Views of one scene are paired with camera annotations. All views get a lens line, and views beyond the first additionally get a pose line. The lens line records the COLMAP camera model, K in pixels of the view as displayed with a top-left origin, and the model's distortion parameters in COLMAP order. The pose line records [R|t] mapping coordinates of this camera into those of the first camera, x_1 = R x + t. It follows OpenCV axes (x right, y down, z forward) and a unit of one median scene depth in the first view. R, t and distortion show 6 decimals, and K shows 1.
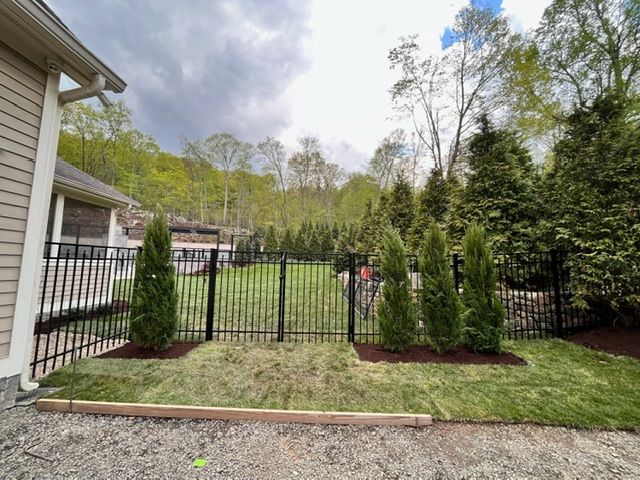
lens RADIAL K [[261.2, 0, 316.8], [0, 261.2, 237.7], [0, 0, 1]] dist [-0.009345, 0.002011]
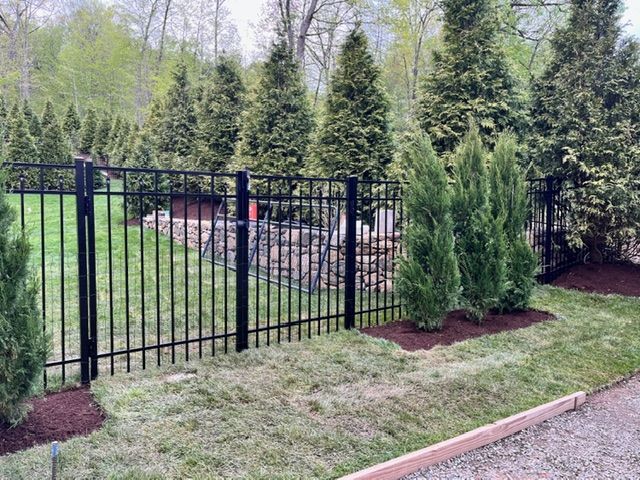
lens RADIAL K [[488.9, 0, 302.3], [0, 488.9, 241.5], [0, 0, 1]] dist [0.050278, -0.050460]
pose [[0.827612, -0.061931, 0.557873, -0.605235], [-0.046927, 0.982781, 0.178718, 0.011314], [-0.559335, -0.174088, 0.810455, 0.200694]]
